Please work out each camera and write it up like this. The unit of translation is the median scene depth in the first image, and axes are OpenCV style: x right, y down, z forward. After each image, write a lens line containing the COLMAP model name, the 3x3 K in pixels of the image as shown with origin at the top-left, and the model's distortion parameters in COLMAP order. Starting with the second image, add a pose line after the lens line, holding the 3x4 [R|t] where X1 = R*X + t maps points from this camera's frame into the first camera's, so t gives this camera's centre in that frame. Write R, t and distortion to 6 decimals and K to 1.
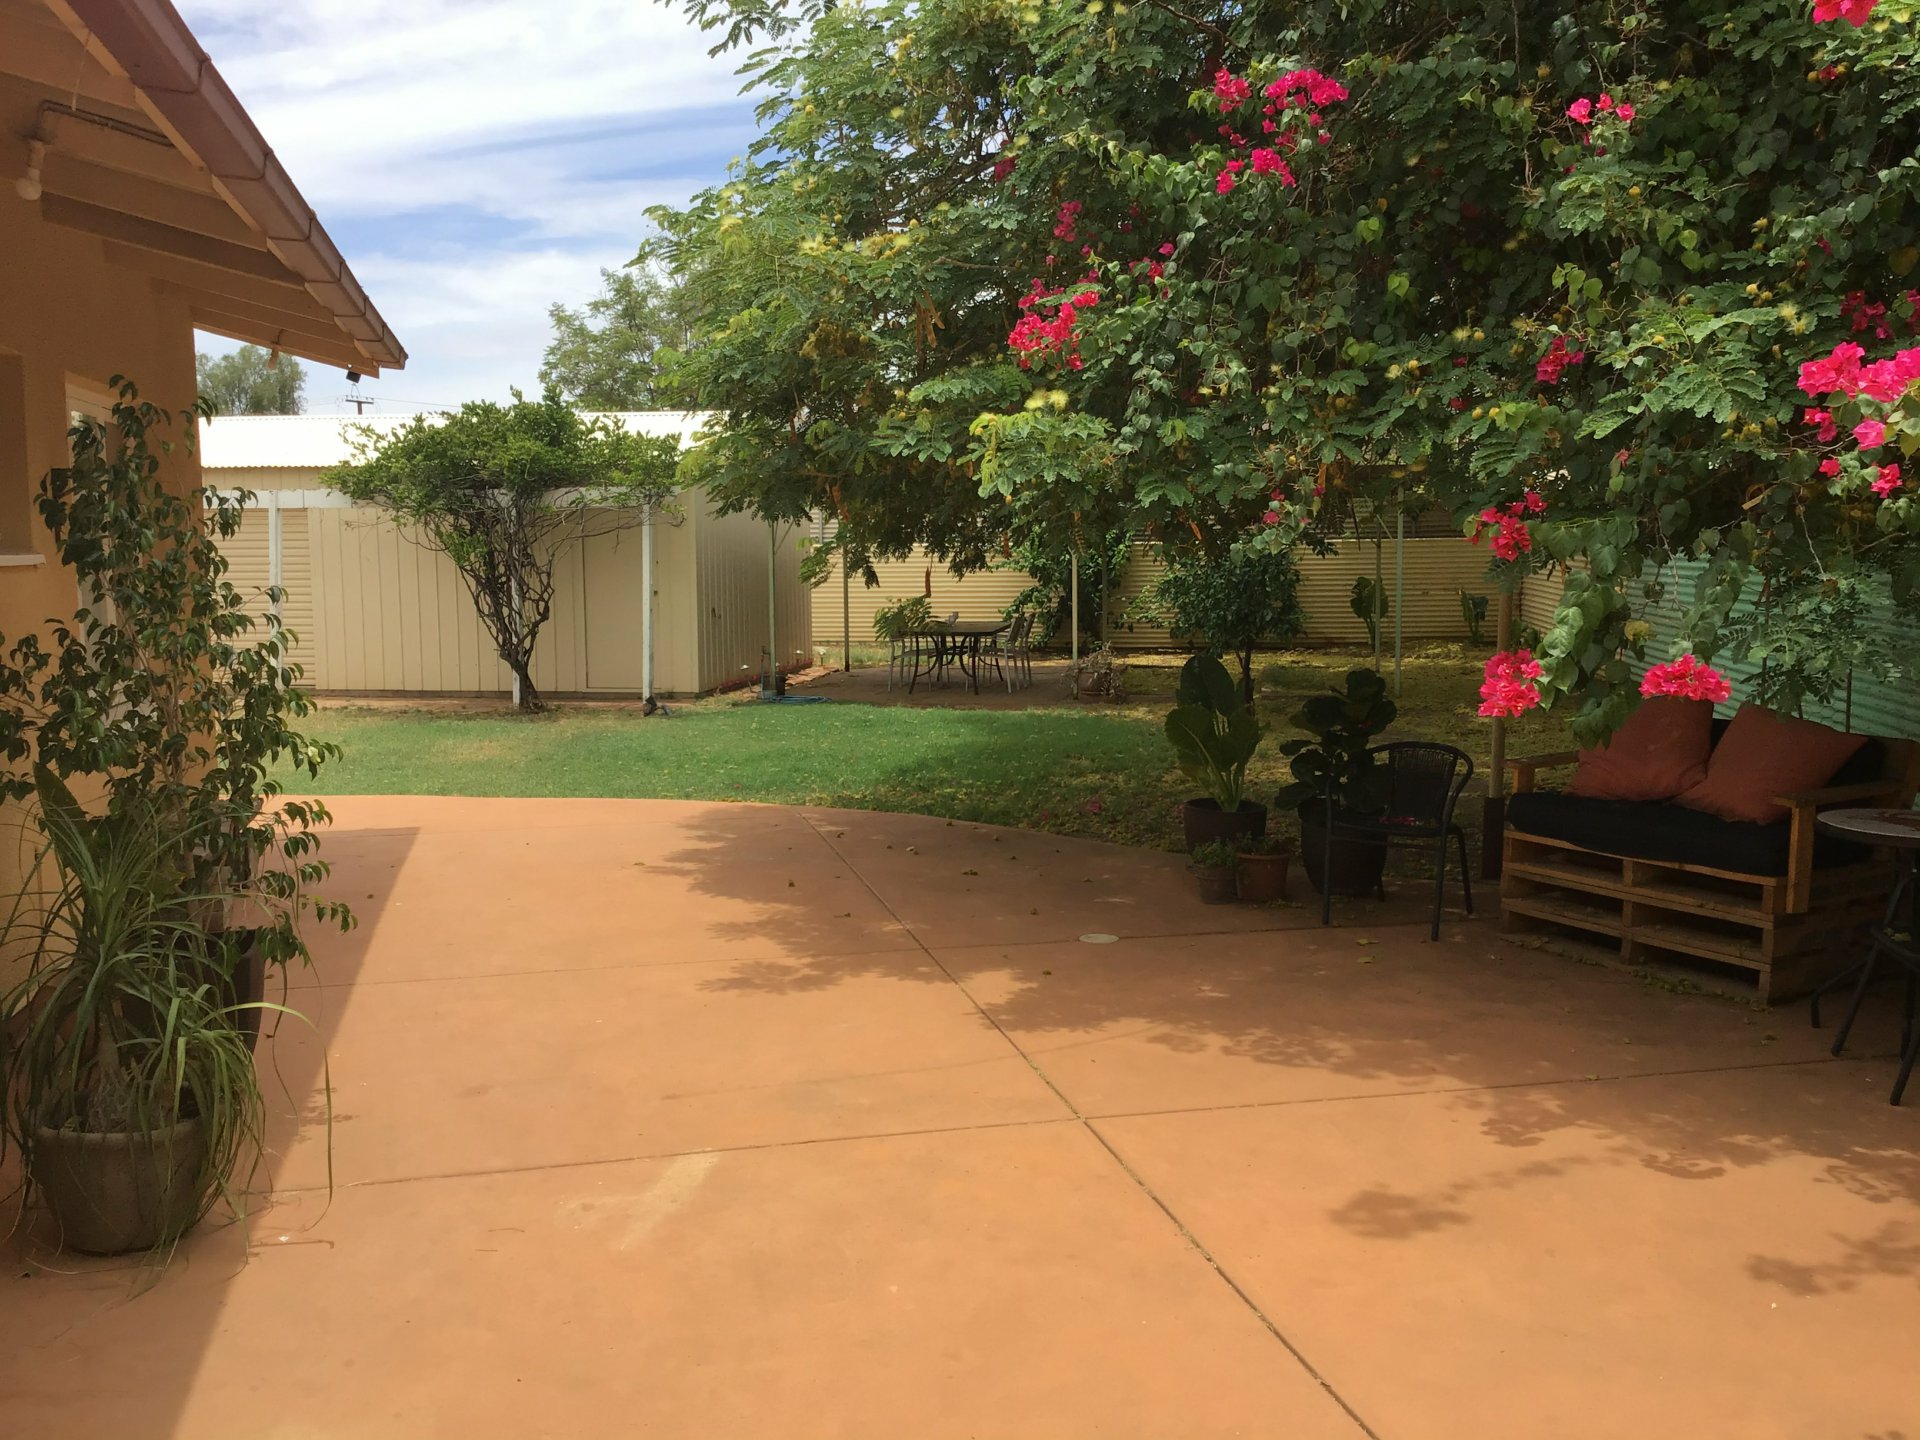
lens RADIAL K [[1715.7, 0, 959.5], [0, 1715.7, 709.6], [0, 0, 1]] dist [0.100566, -0.169848]
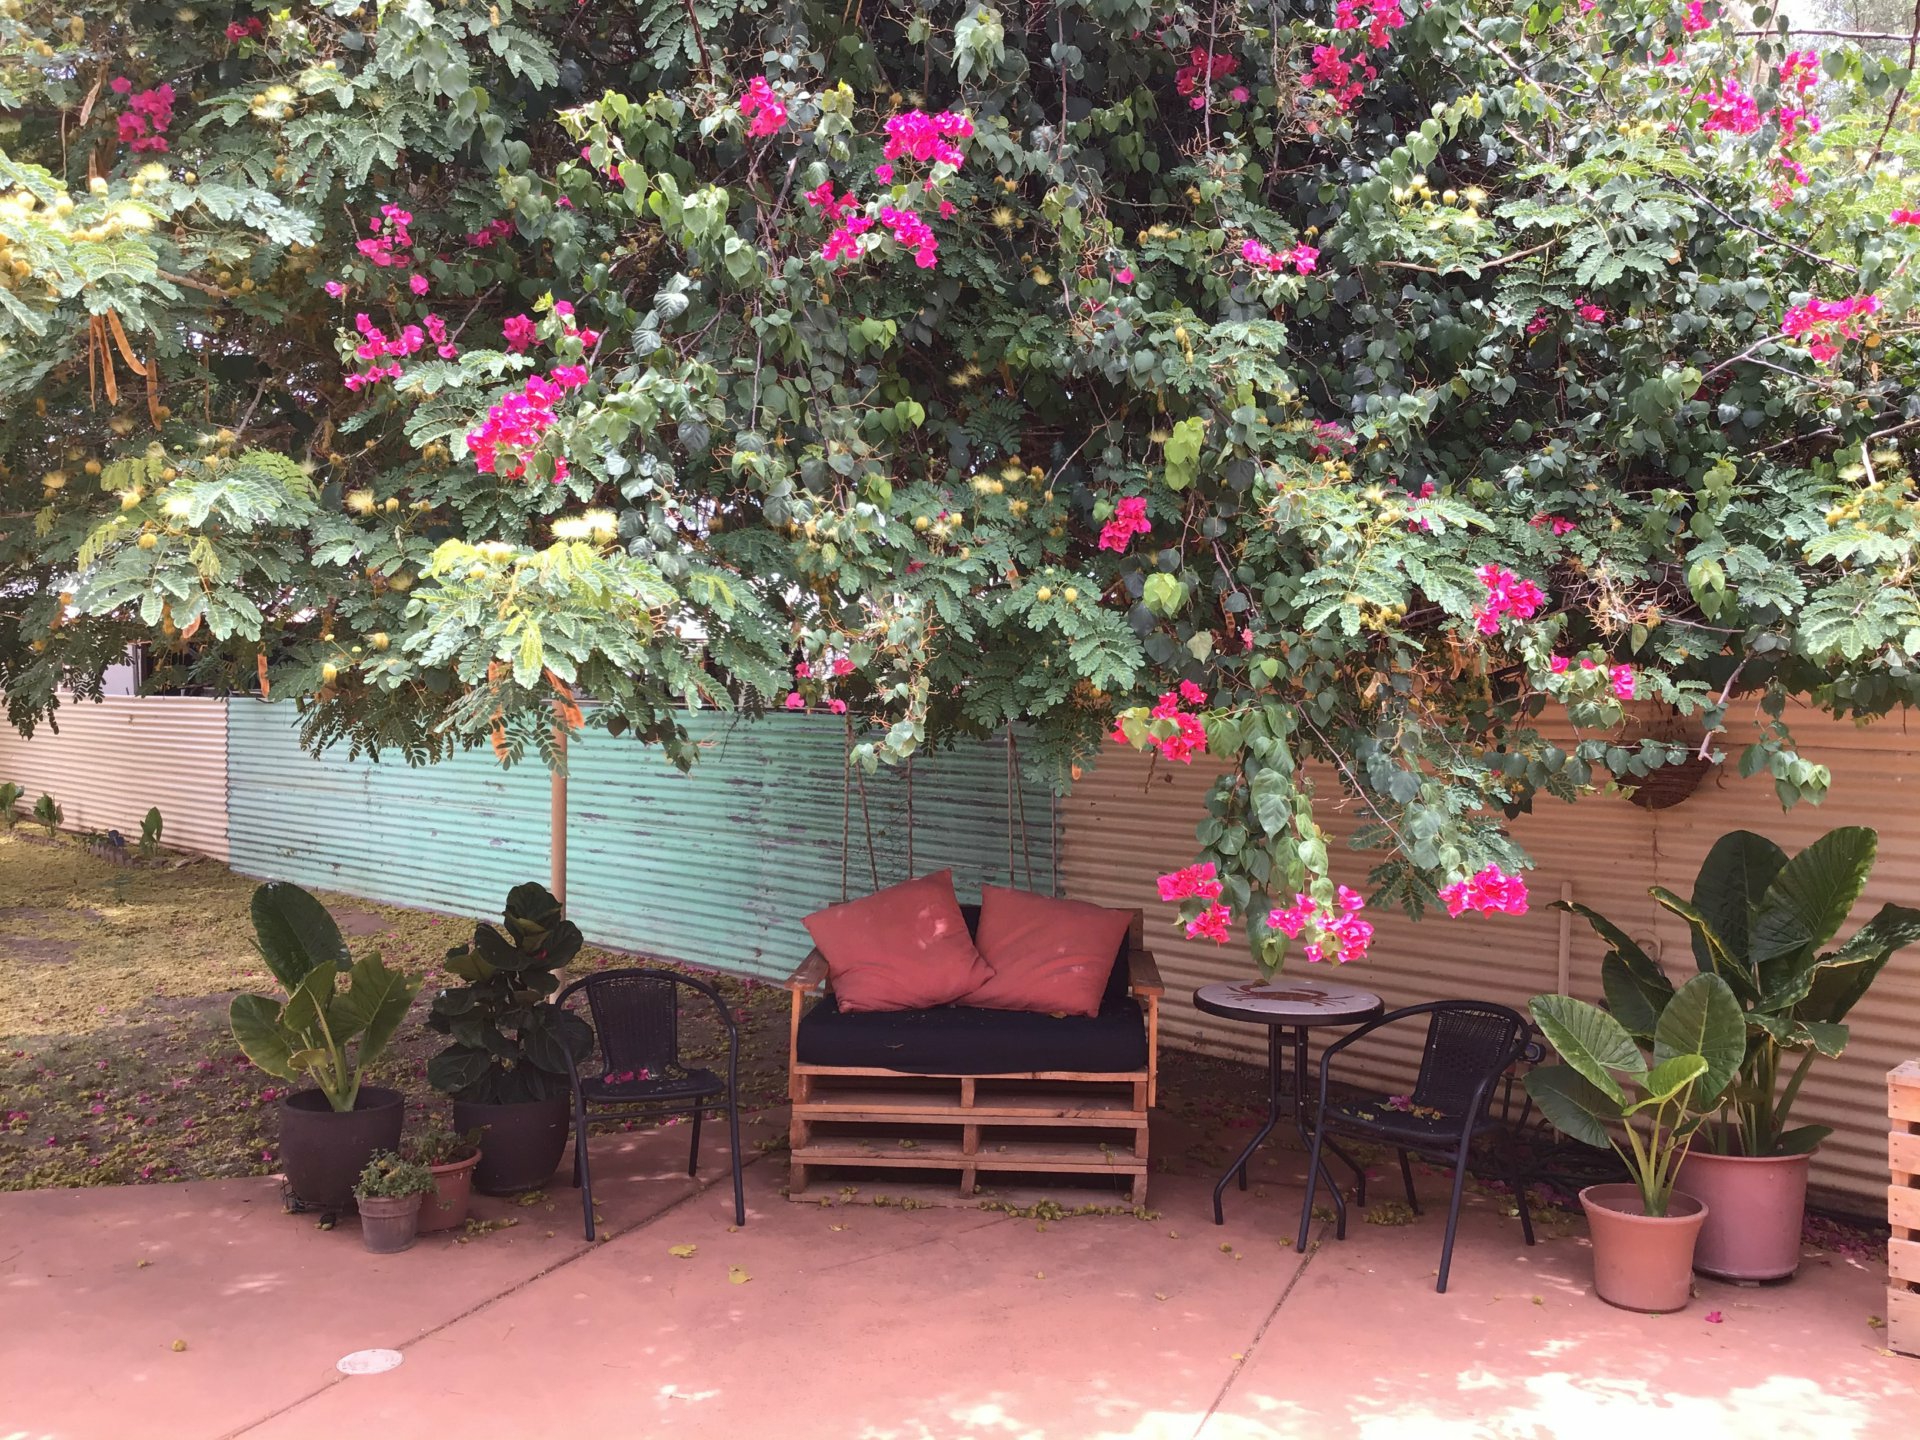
lens RADIAL K [[1715.7, 0, 957.6], [0, 1715.7, 703.0], [0, 0, 1]] dist [0.100566, -0.169848]
pose [[0.575435, -0.007432, 0.817814, -0.395750], [0.072397, 0.996496, -0.041884, -0.079927], [-0.814637, 0.083309, 0.573957, 0.568940]]
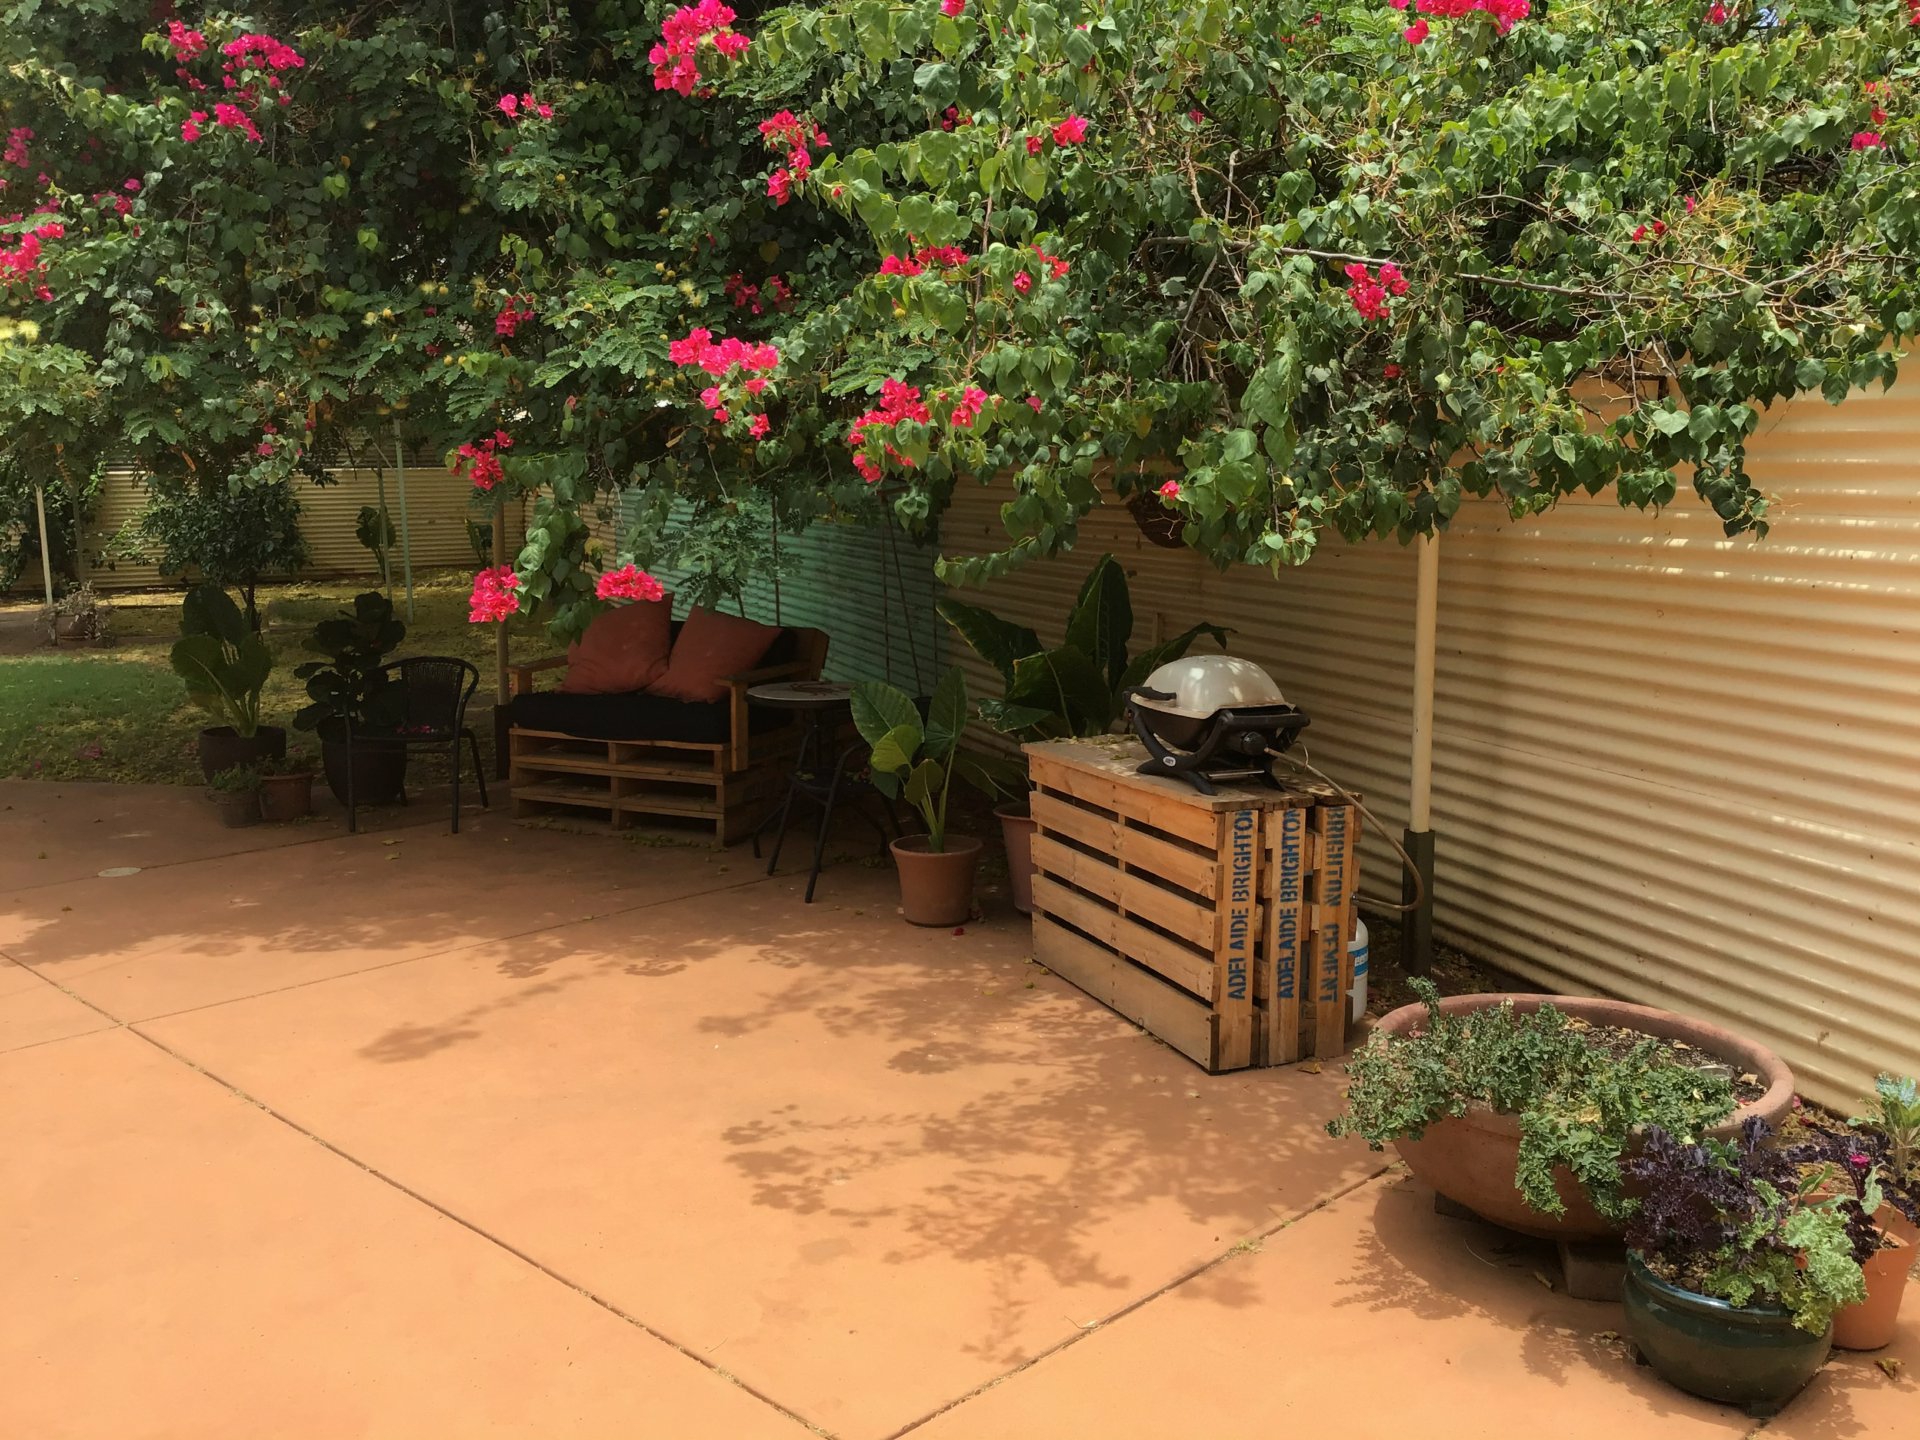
lens RADIAL K [[1715.7, 0, 947.5], [0, 1715.7, 727.8], [0, 0, 1]] dist [0.100566, -0.169848]
pose [[0.853000, -0.085360, 0.514884, -0.028476], [0.059108, 0.995987, 0.067197, 0.012743], [-0.518554, -0.026885, 0.854622, -0.147189]]
